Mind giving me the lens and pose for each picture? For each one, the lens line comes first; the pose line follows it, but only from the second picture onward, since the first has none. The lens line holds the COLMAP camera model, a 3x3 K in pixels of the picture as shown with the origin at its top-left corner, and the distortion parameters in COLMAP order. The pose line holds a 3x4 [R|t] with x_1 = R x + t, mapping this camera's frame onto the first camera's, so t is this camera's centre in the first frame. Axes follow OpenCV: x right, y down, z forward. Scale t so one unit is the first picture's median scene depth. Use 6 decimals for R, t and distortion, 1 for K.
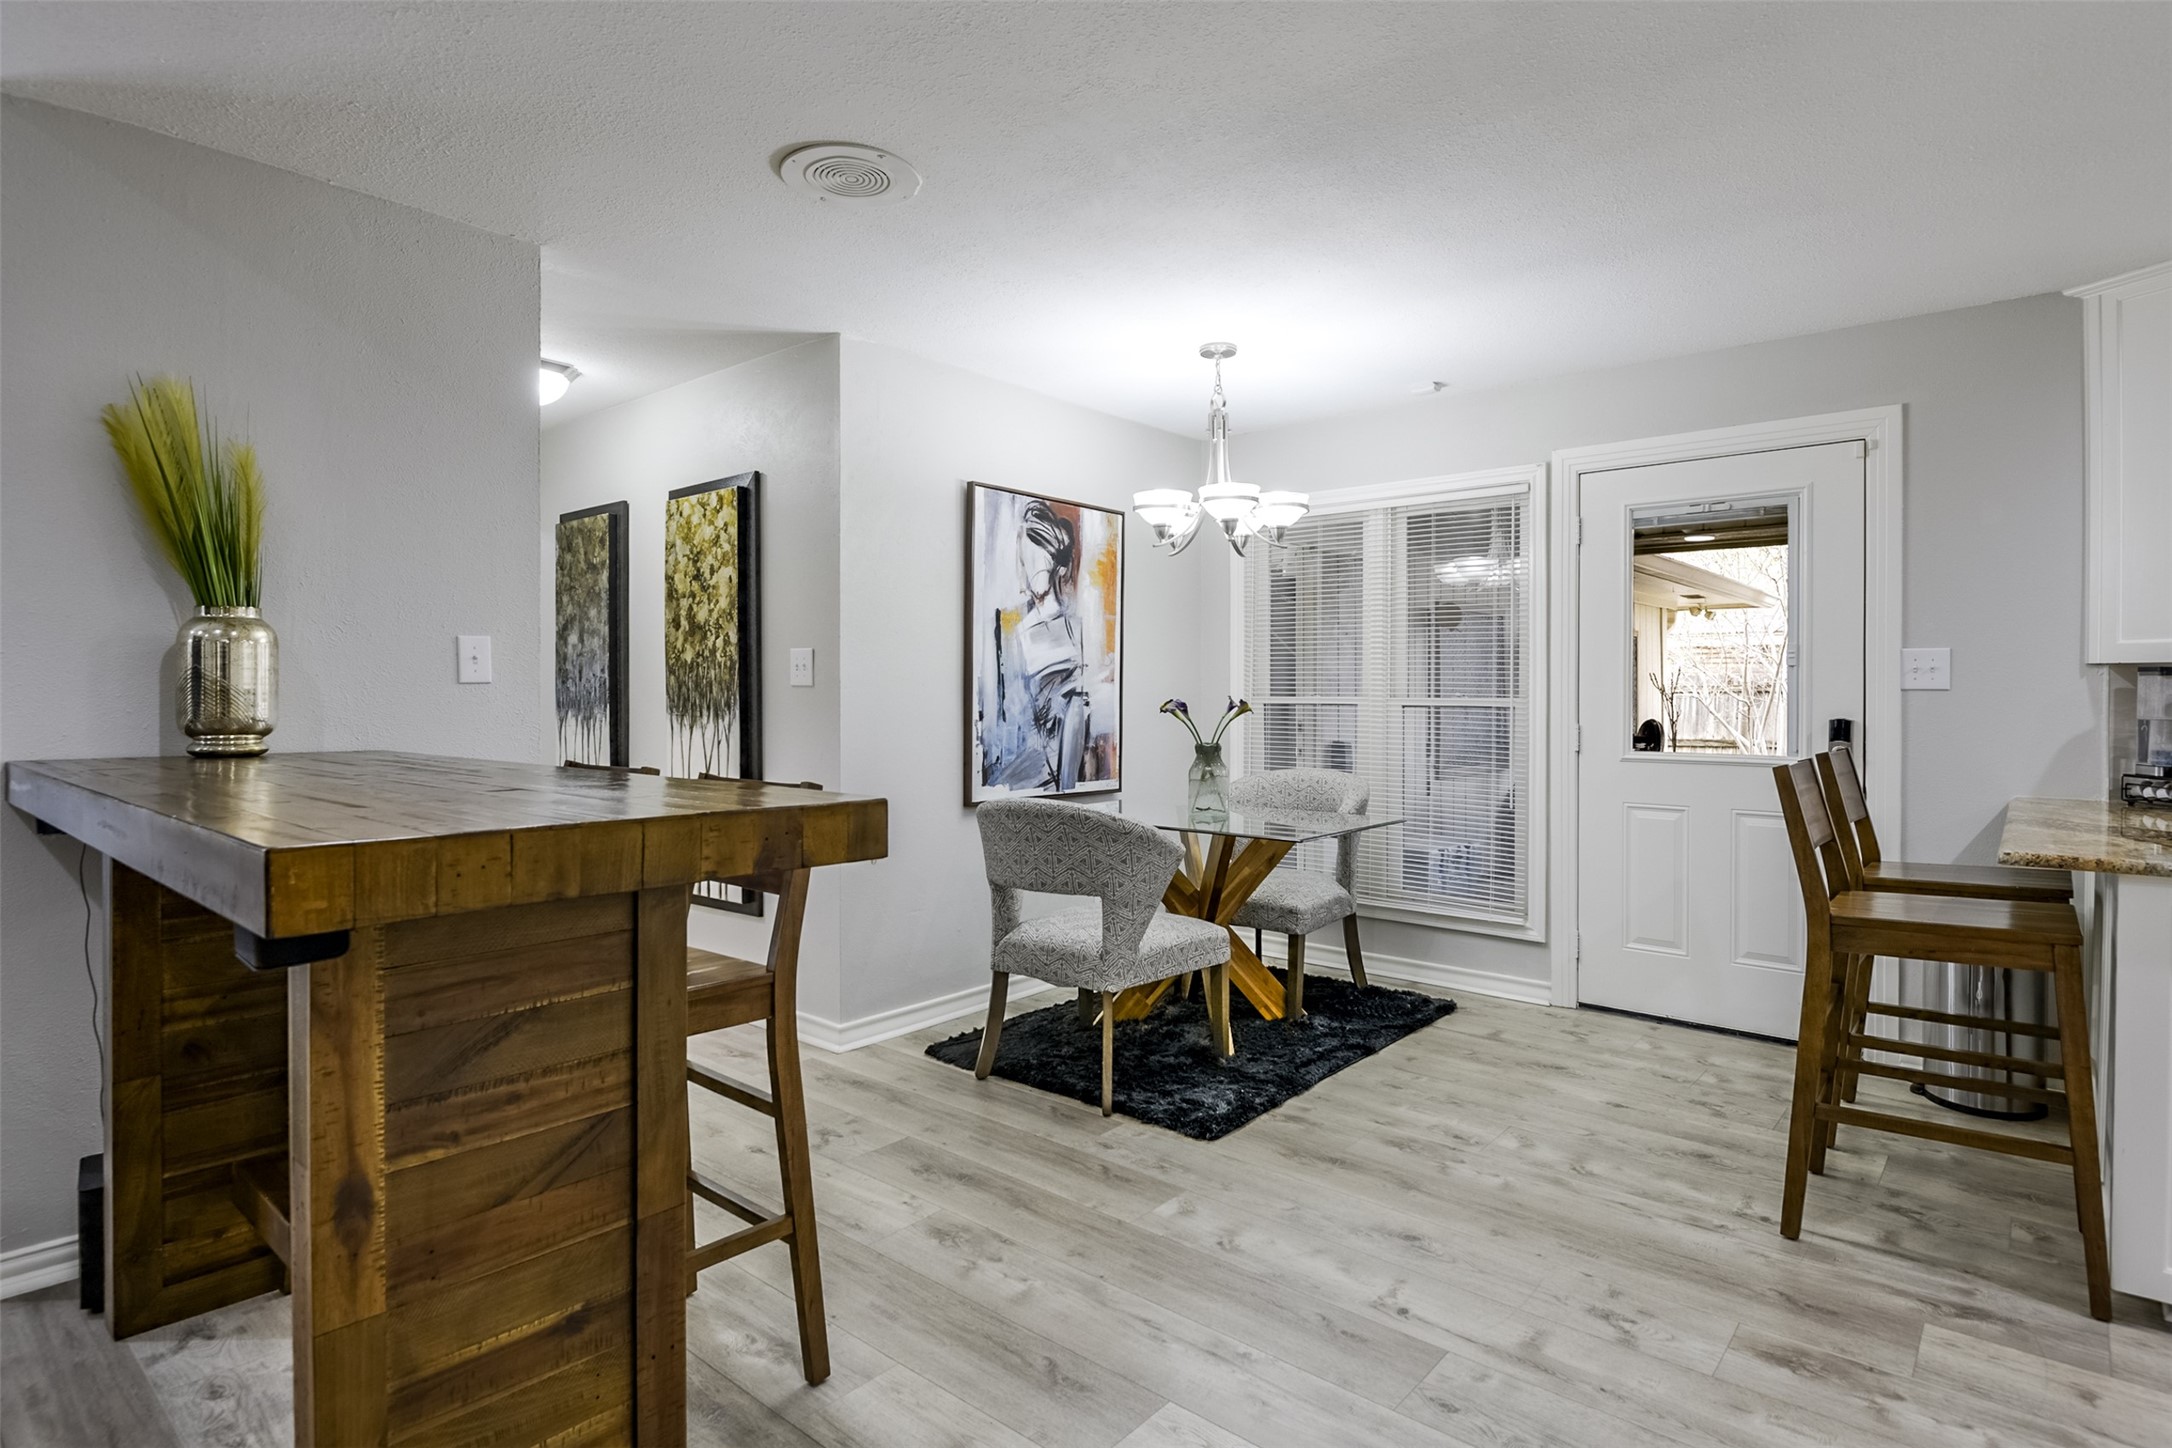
lens RADIAL K [[1130.7, 0, 1083.3], [0, 1130.7, 702.1], [0, 0, 1]] dist [0.002446, 0.000585]
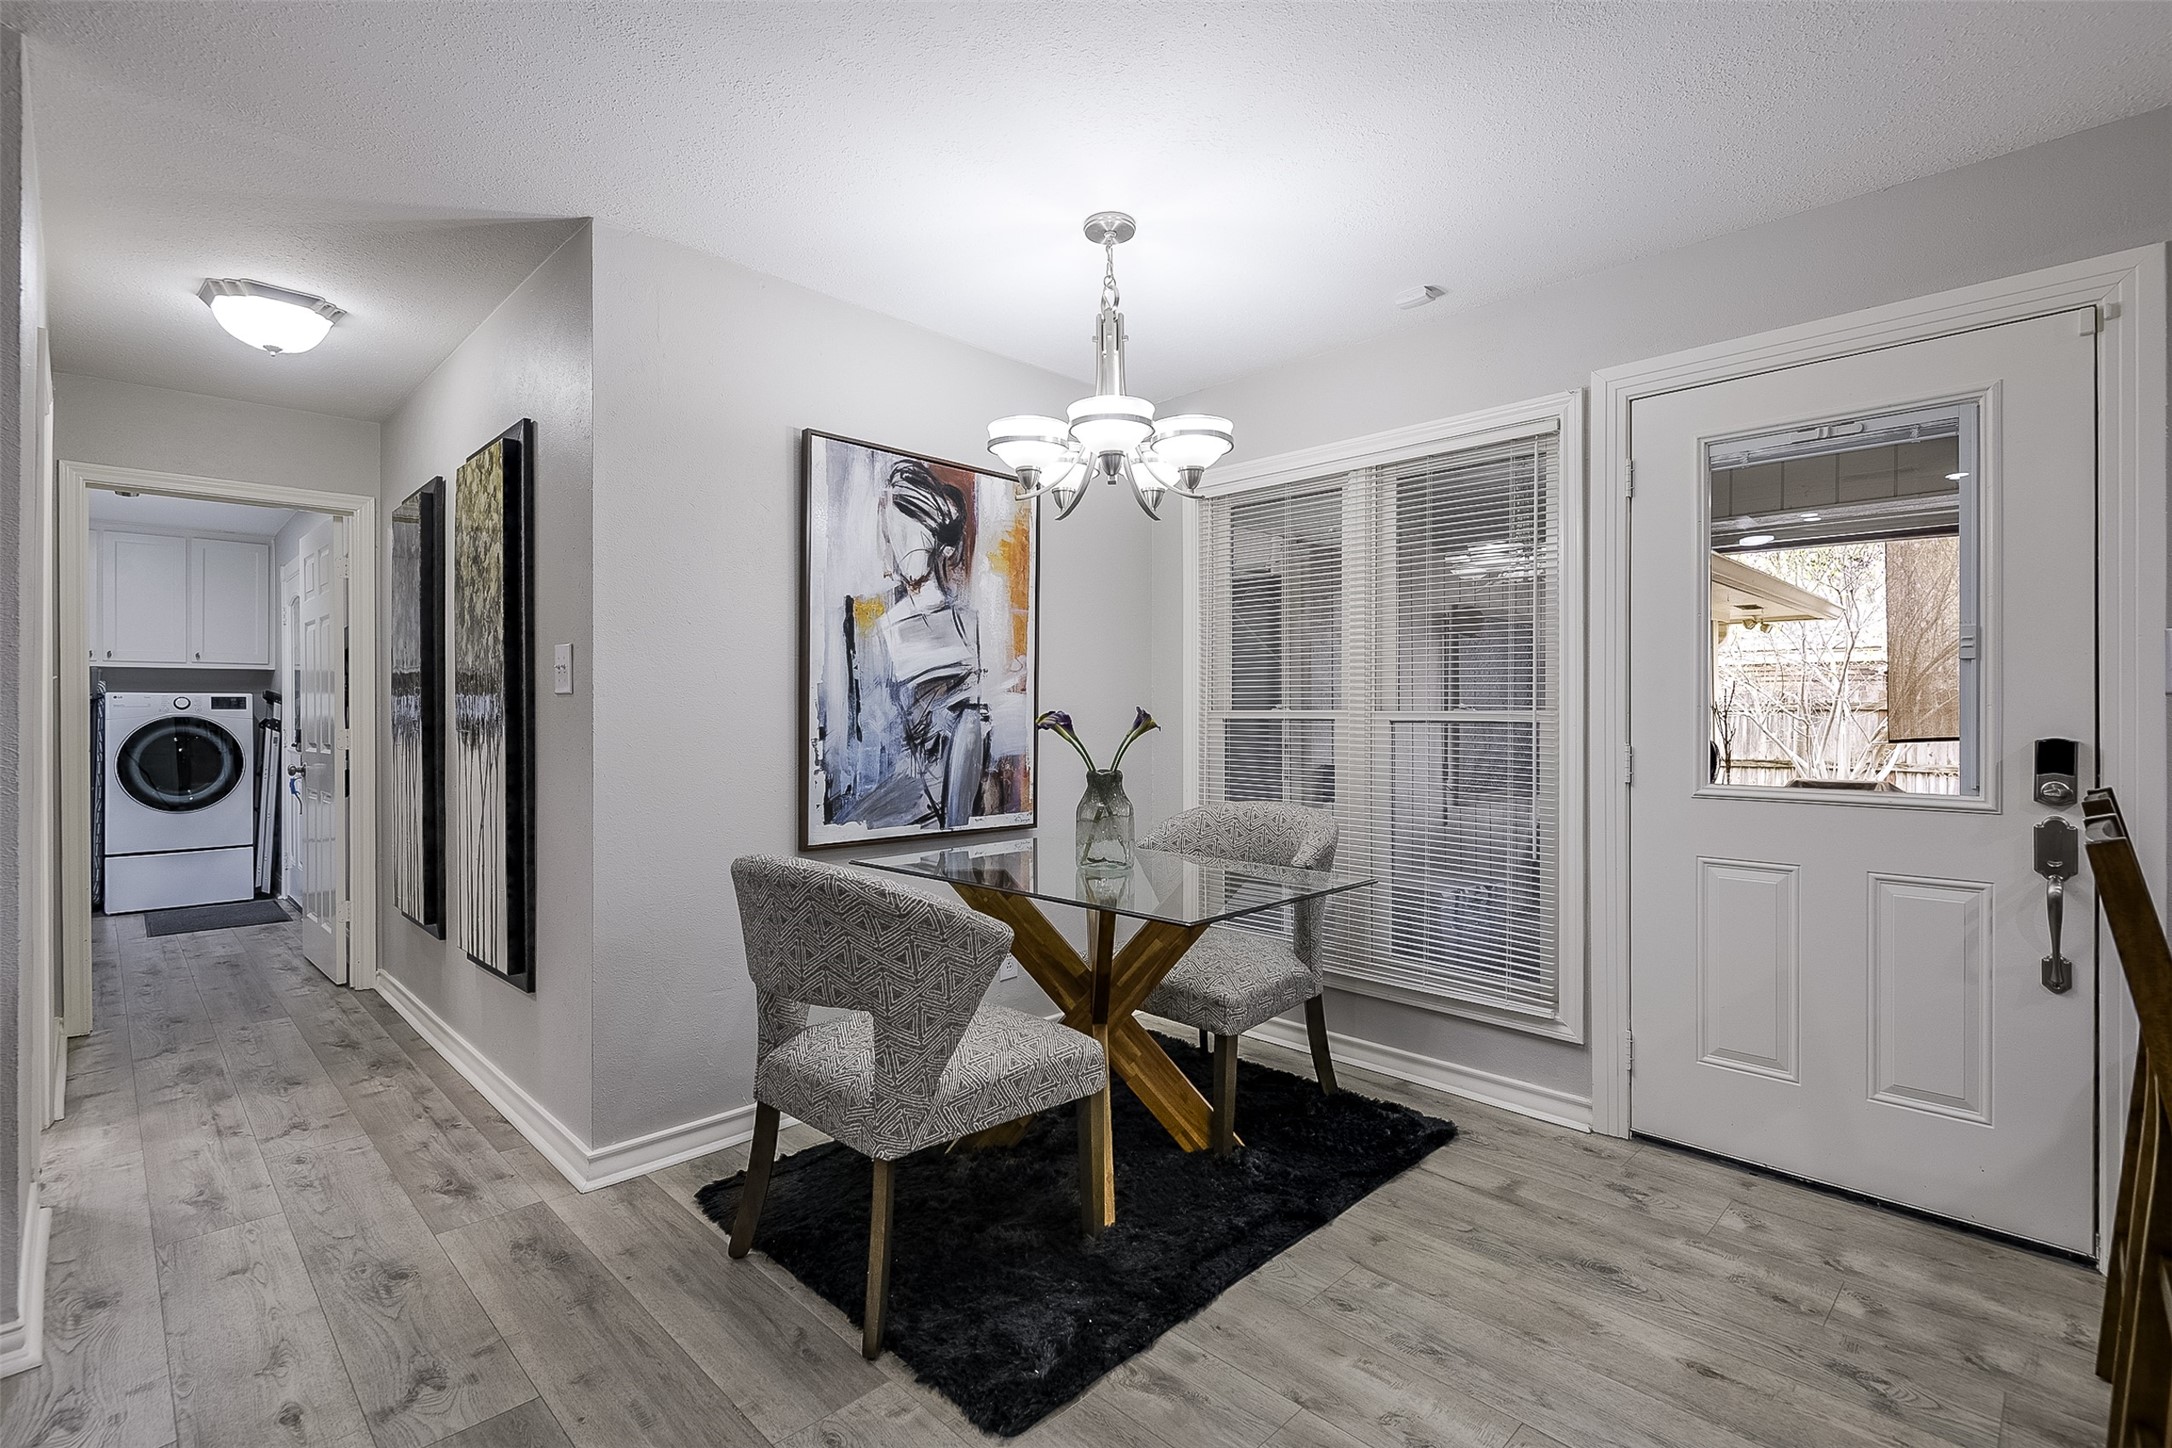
lens RADIAL K [[995.1, 0, 1072.0], [0, 995.1, 715.8], [0, 0, 1]] dist [0.017131, -0.012082]
pose [[0.996296, -0.000246, -0.085994, 0.137470], [-0.000313, 0.999979, -0.006484, 0.004414], [0.085994, 0.006487, 0.996275, 0.333069]]
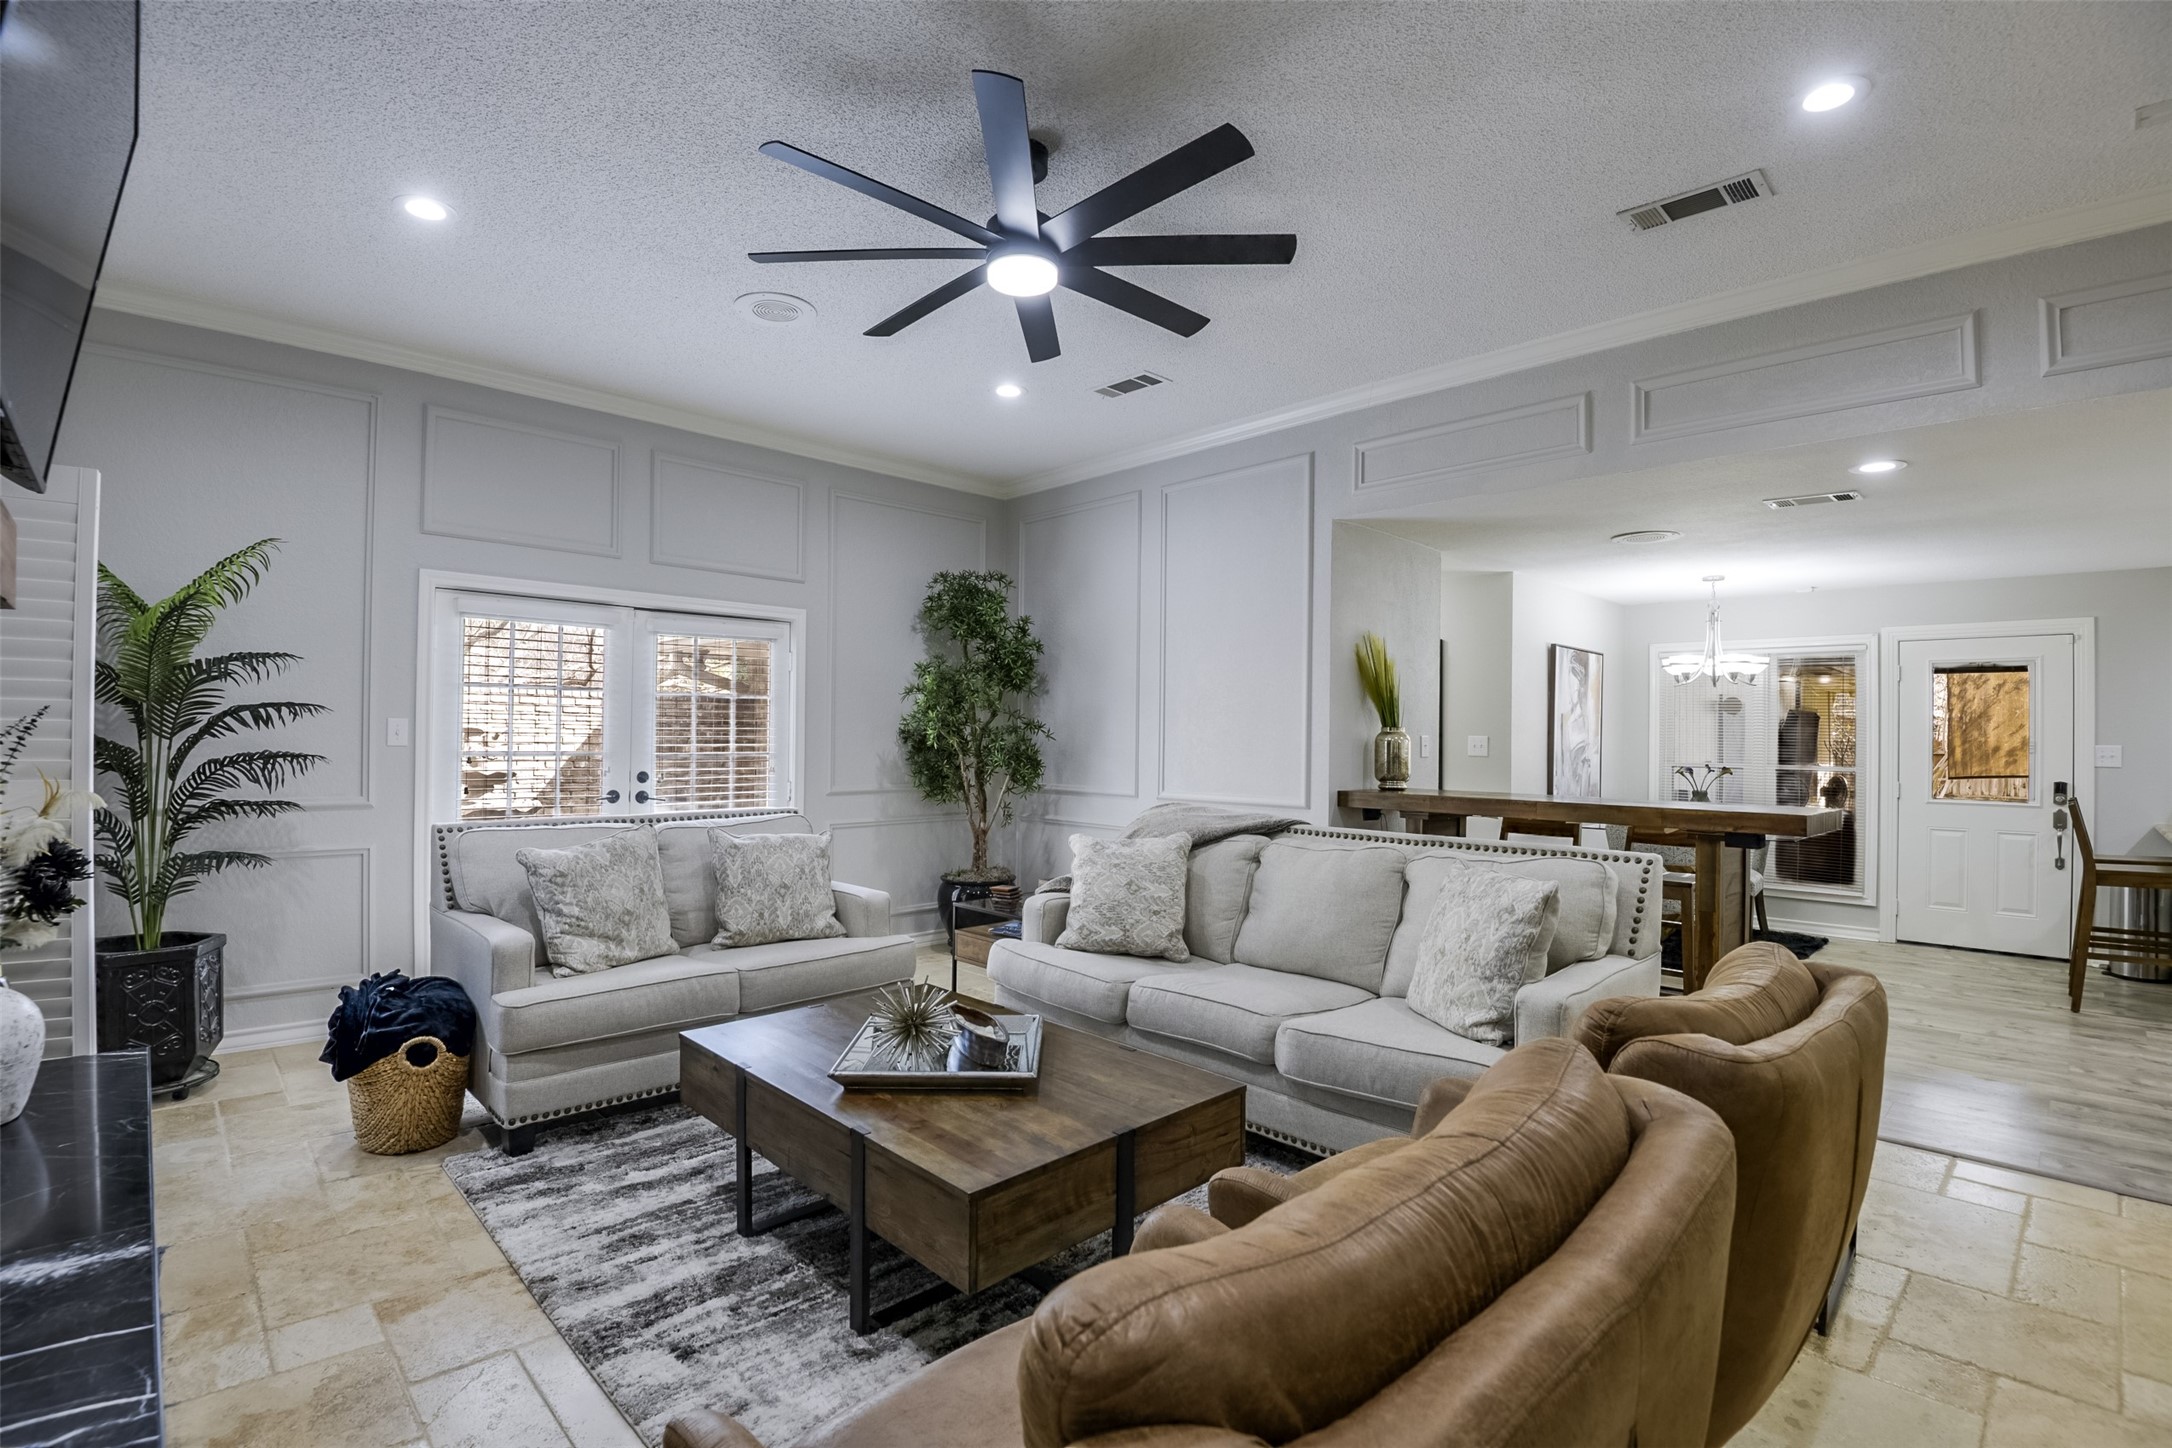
lens RADIAL K [[1034.1, 0, 1001.5], [0, 1034.1, 728.4], [0, 0, 1]] dist [-0.053050, 0.000043]
pose [[0.991282, 0.011970, -0.131214, -0.749049], [-0.014123, 0.999780, -0.015491, -0.021461], [0.131000, 0.017209, 0.991233, -0.714600]]
